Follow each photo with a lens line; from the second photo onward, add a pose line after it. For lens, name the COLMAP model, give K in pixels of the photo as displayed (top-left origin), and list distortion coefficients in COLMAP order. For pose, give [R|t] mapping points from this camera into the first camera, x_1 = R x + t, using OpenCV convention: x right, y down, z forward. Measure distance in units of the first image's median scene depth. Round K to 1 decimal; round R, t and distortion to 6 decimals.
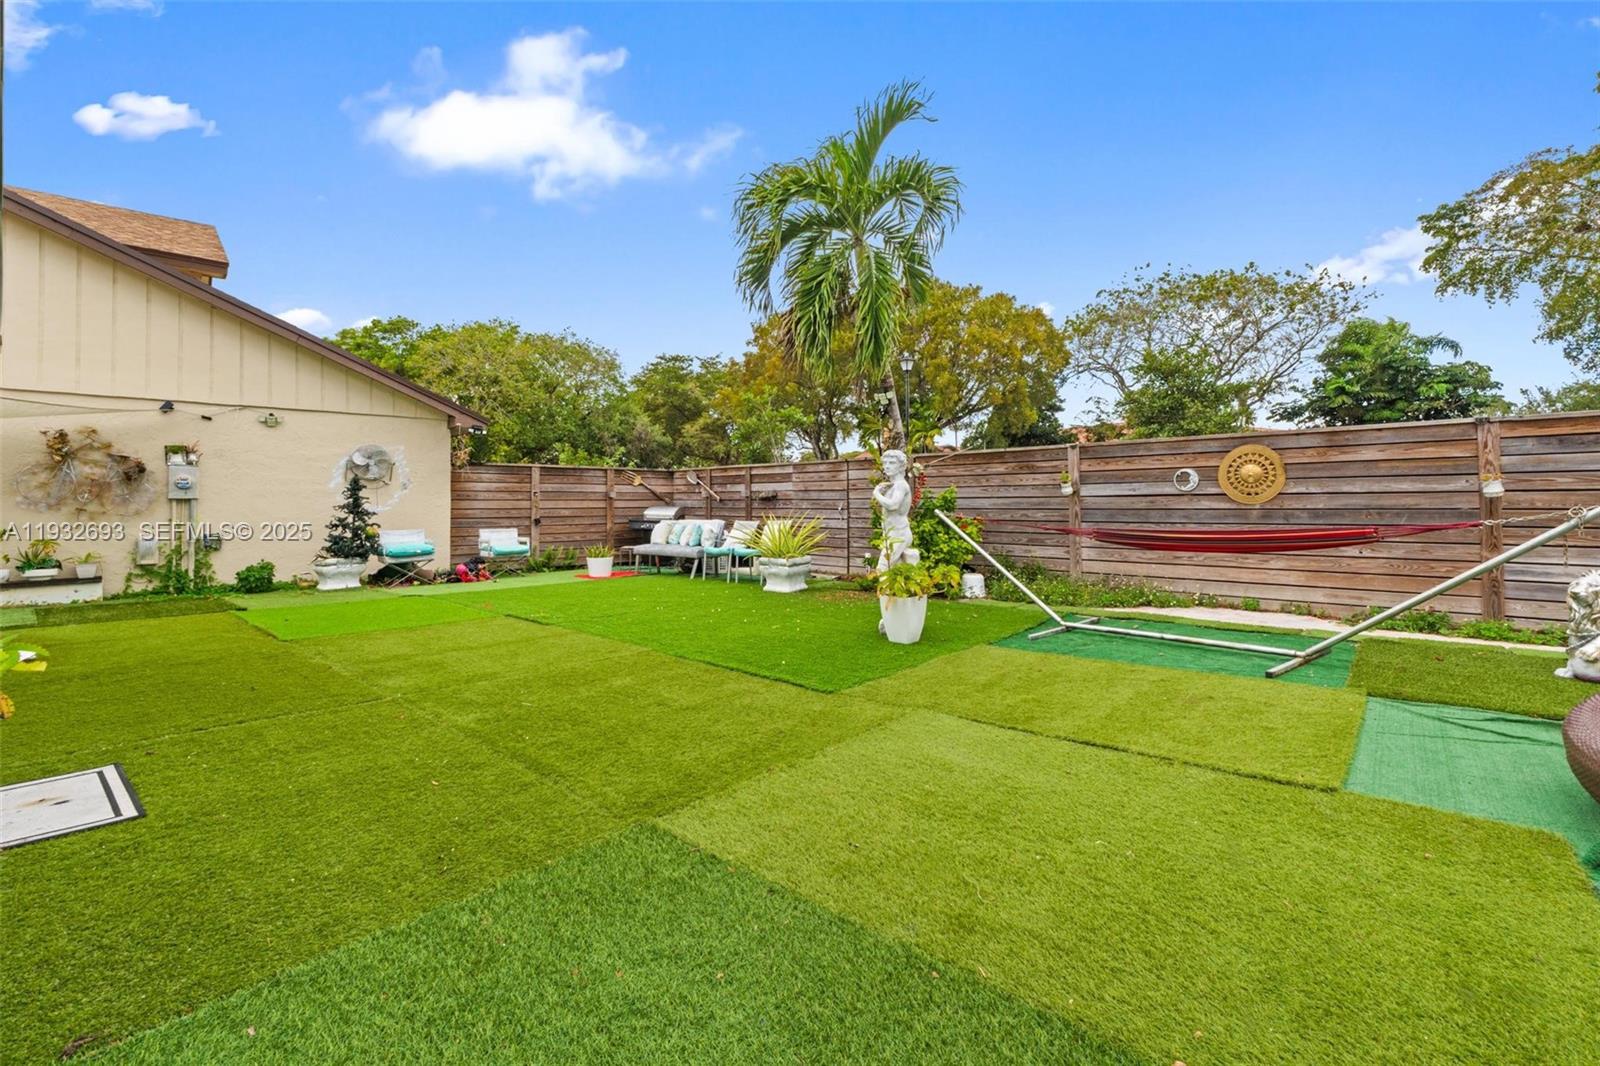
lens RADIAL K [[692.7, 0, 827.5], [0, 692.7, 504.2], [0, 0, 1]] dist [0.000465, -0.000148]
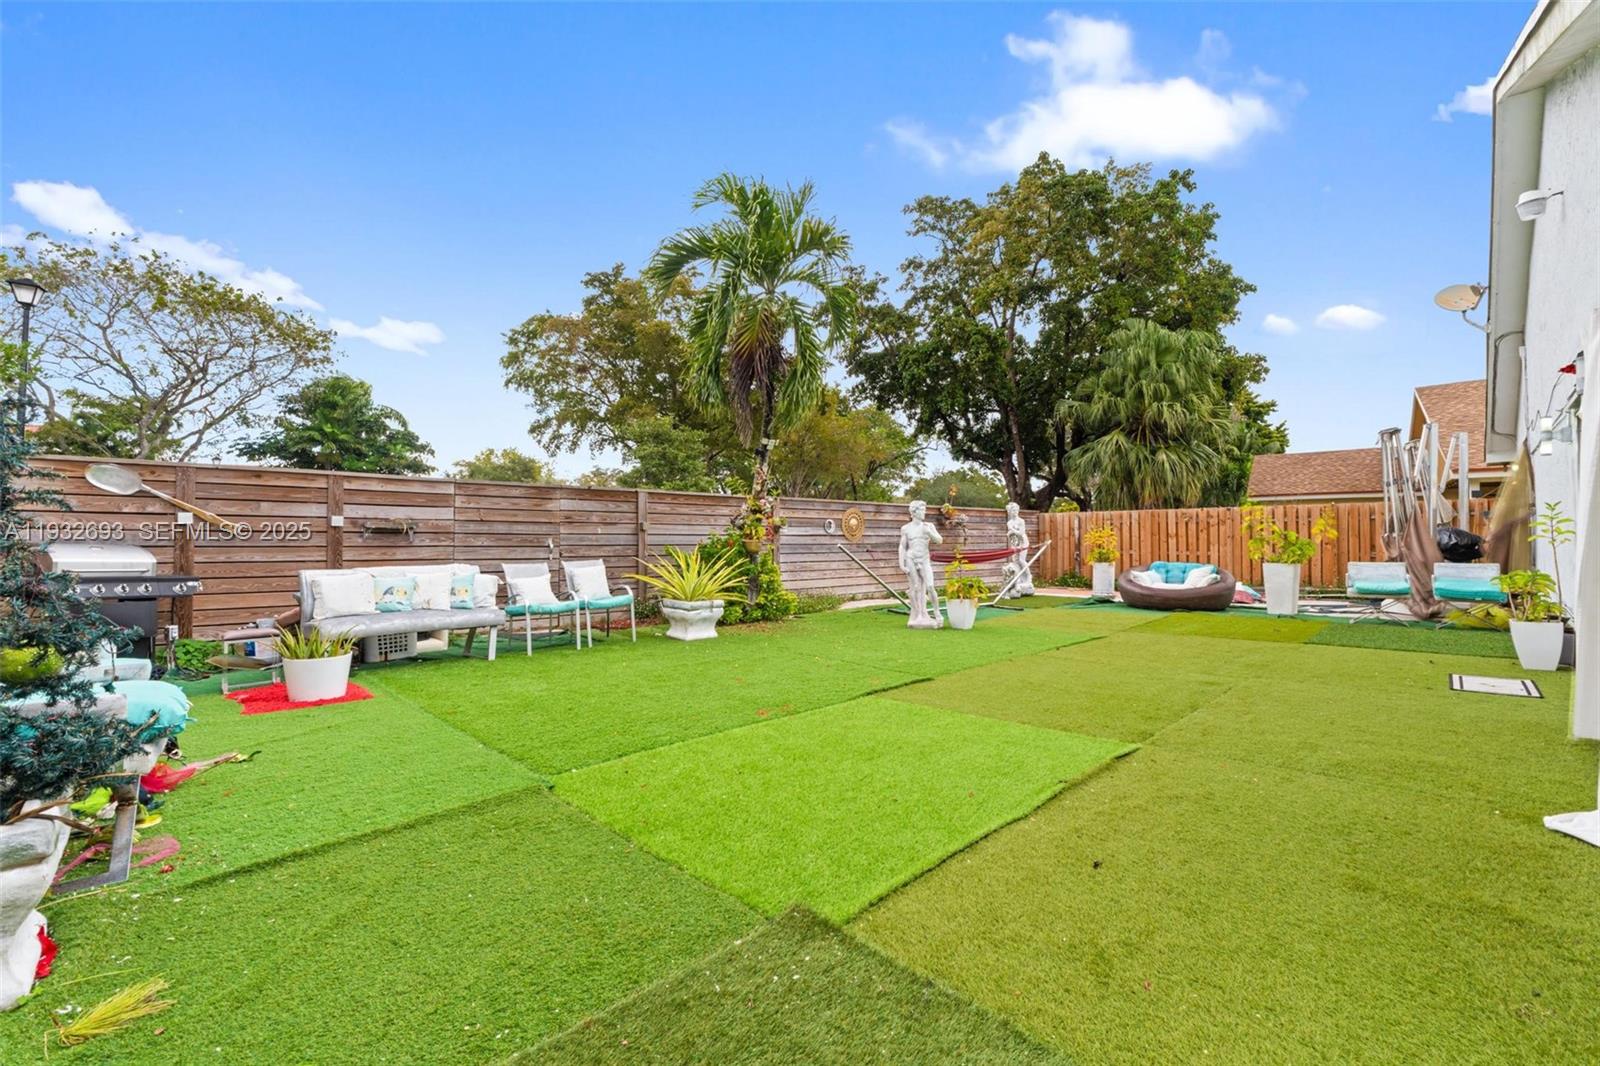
lens RADIAL K [[692.7, 0, 805.7], [0, 692.7, 535.4], [0, 0, 1]] dist [0.000465, -0.000148]
pose [[0.084126, 0.015729, 0.996331, -1.035519], [0.003089, 0.999866, -0.016045, 0.011274], [-0.996450, 0.004428, 0.084066, 0.867050]]
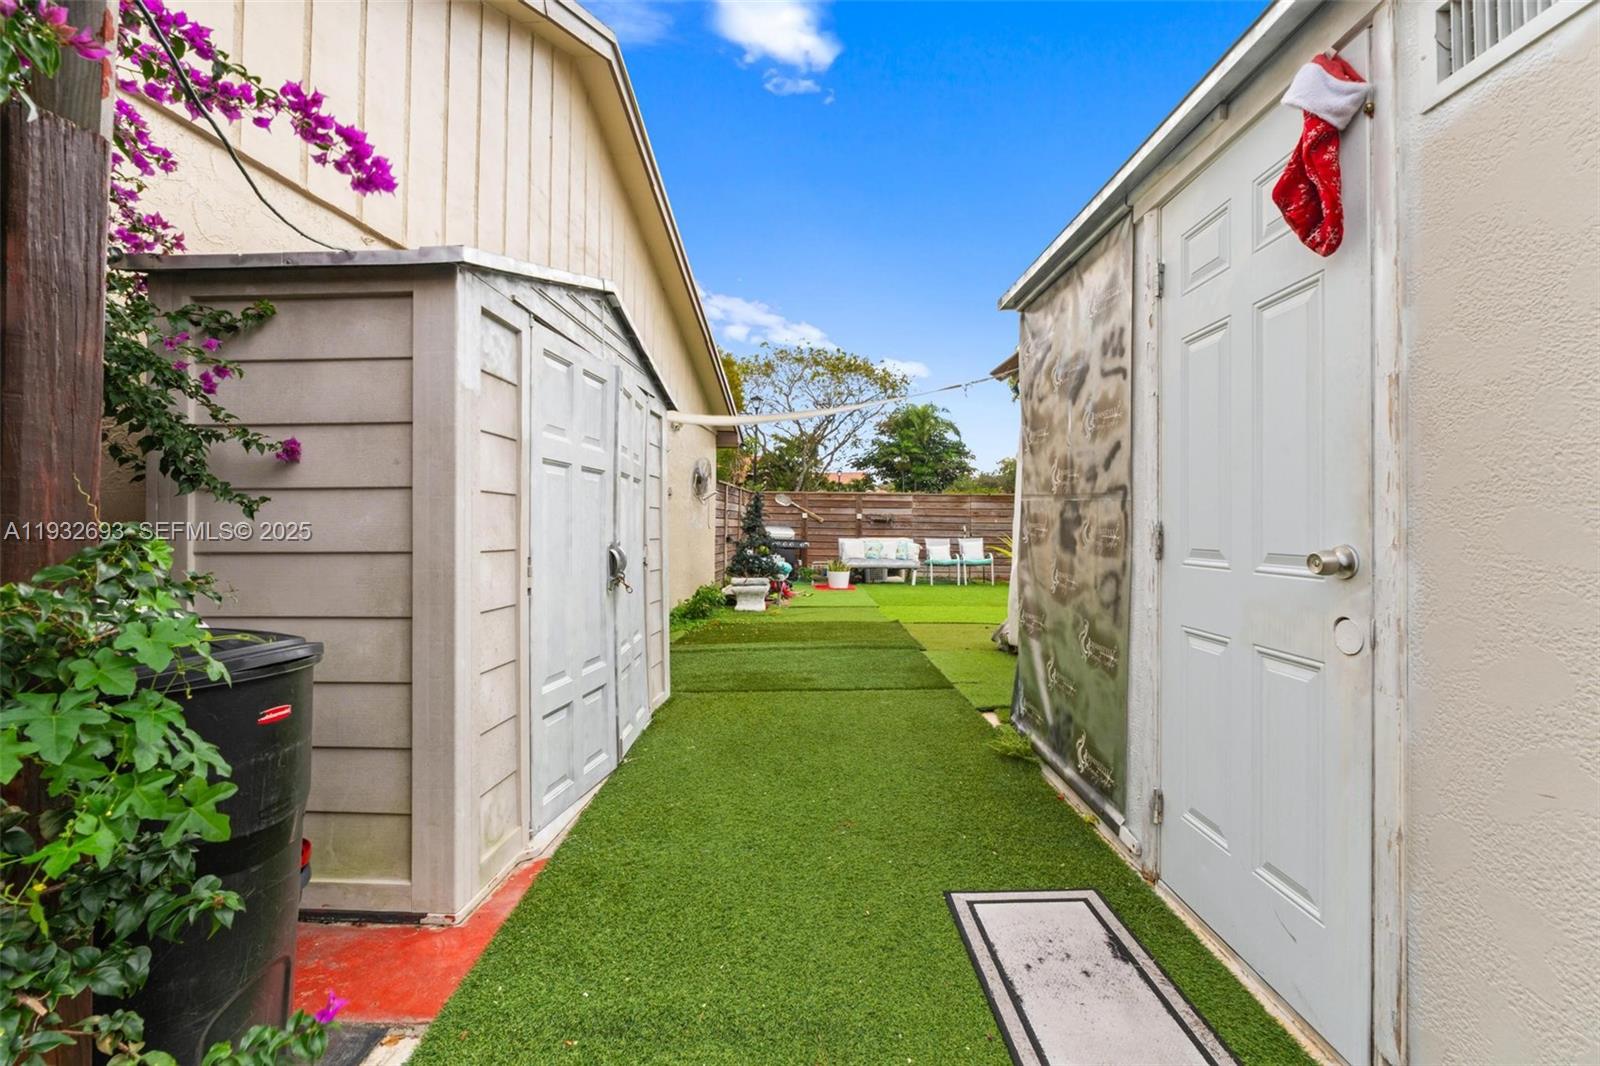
lens RADIAL K [[692.7, 0, 795.8], [0, 692.7, 519.1], [0, 0, 1]] dist [0.000465, -0.000148]
pose [[0.761815, 0.023108, 0.647382, -1.533932], [-0.015415, 0.999727, -0.017545, 0.019611], [-0.647611, 0.003386, 0.761963, 0.231706]]
